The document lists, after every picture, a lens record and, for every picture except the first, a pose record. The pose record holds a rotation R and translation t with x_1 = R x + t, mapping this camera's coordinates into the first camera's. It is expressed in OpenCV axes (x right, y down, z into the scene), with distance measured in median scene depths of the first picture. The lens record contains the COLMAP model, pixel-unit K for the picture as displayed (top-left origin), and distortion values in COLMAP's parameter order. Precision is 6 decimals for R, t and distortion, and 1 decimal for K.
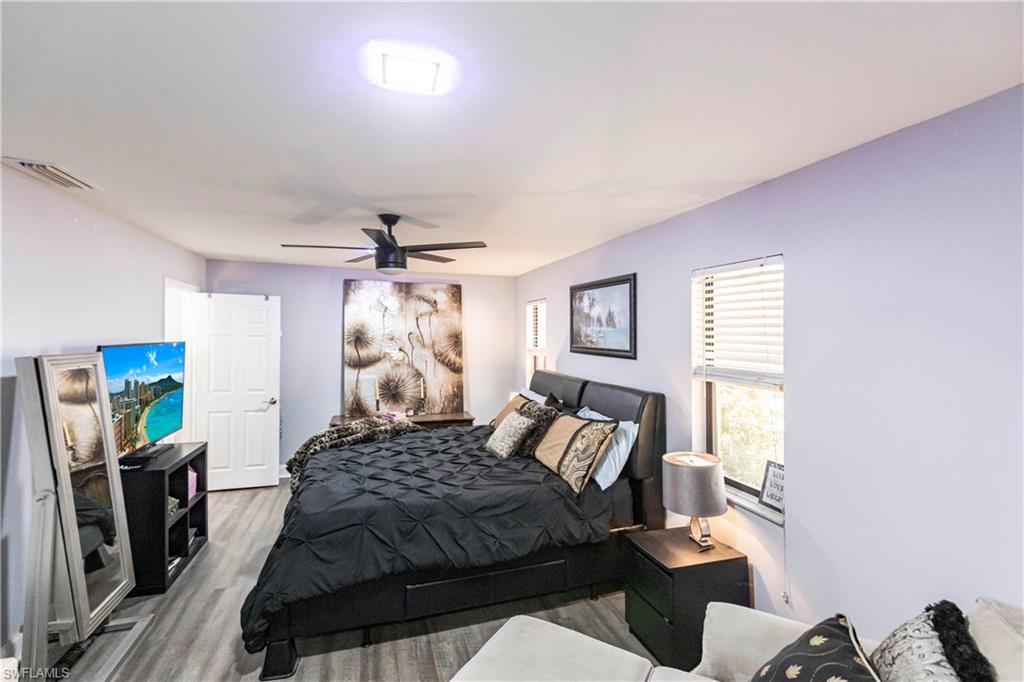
lens RADIAL K [[476.9, 0, 500.1], [0, 476.9, 318.3], [0, 0, 1]] dist [0.005984, 0.001725]
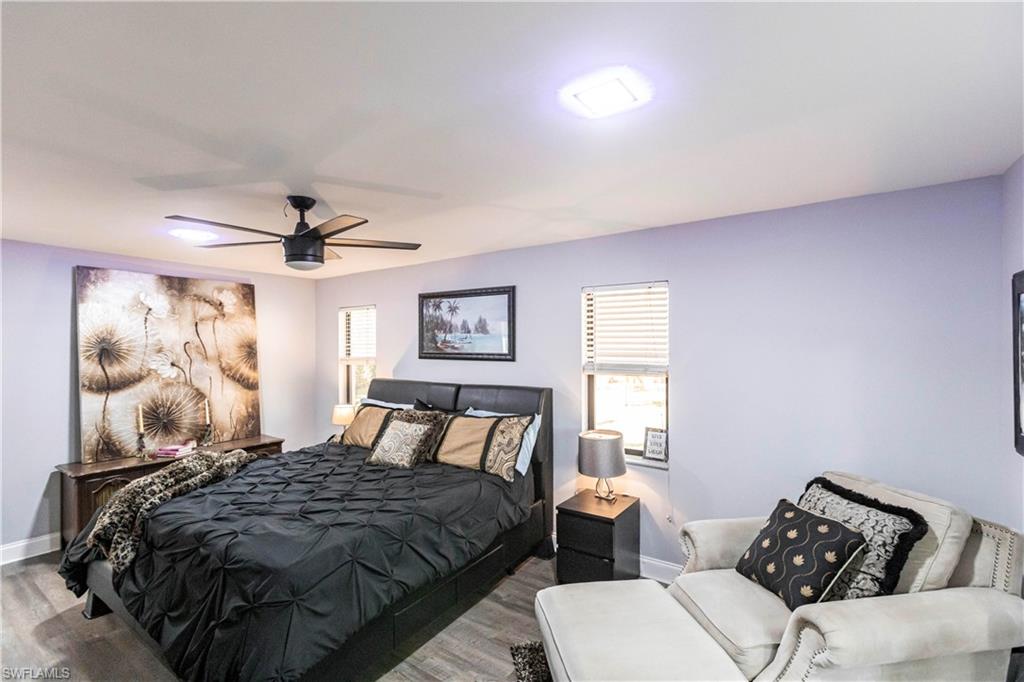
lens RADIAL K [[476.9, 0, 501.6], [0, 476.9, 333.8], [0, 0, 1]] dist [0.005984, 0.001725]
pose [[0.786485, 0.000803, 0.617608, -0.440259], [-0.007309, 0.999941, 0.008007, 0.010980], [-0.617566, -0.010811, 0.786445, 0.117609]]
